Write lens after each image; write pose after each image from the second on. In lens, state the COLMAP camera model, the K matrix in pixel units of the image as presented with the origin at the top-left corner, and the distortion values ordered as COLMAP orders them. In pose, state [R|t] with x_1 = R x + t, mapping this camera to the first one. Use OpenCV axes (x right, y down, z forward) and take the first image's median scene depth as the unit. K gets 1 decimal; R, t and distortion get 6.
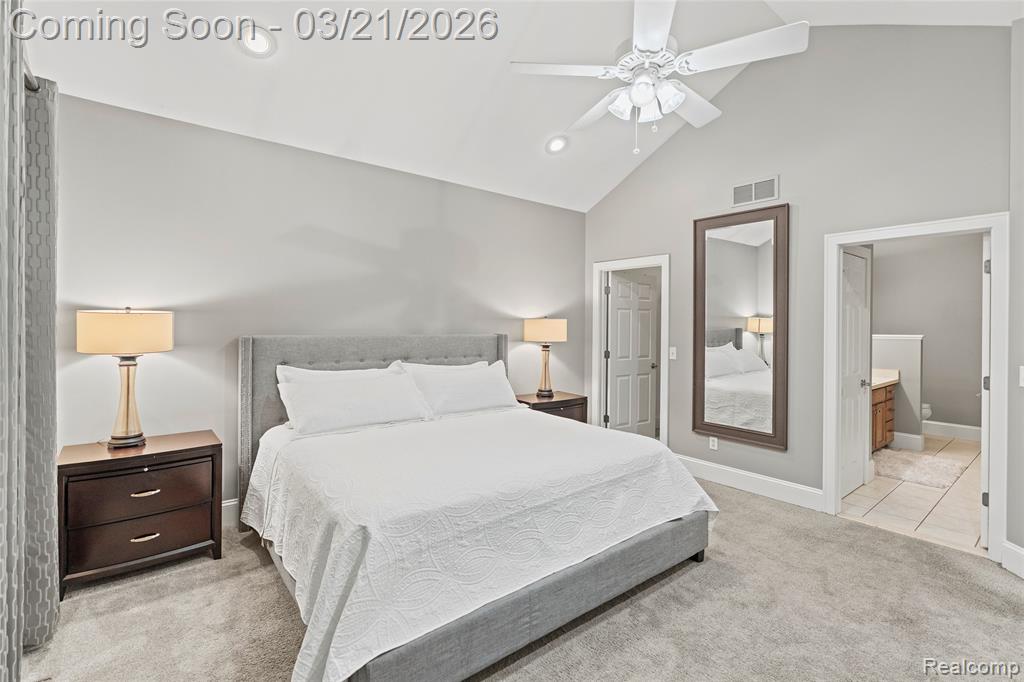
lens RADIAL K [[469.8, 0, 517.3], [0, 469.8, 320.5], [0, 0, 1]] dist [-0.013887, 0.004810]
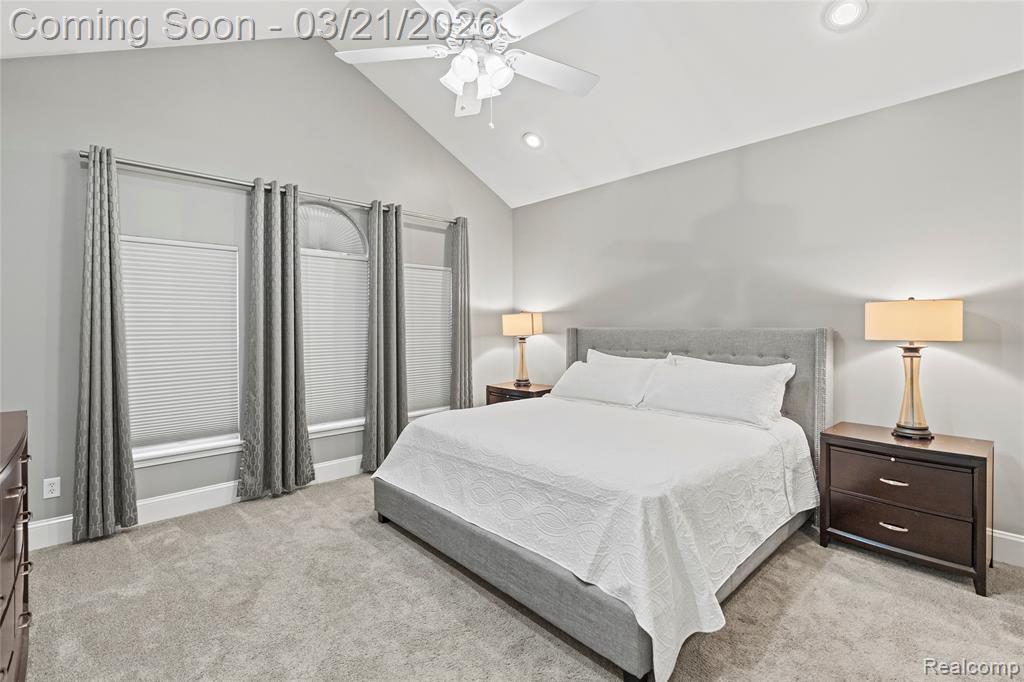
lens RADIAL K [[459.1, 0, 527.6], [0, 459.1, 302.3], [0, 0, 1]] dist [0.000631, 0.015304]
pose [[0.095960, -0.045361, -0.994351, 0.633526], [0.024272, 0.998771, -0.043221, 0.007703], [0.995089, -0.019988, 0.096943, 0.500038]]
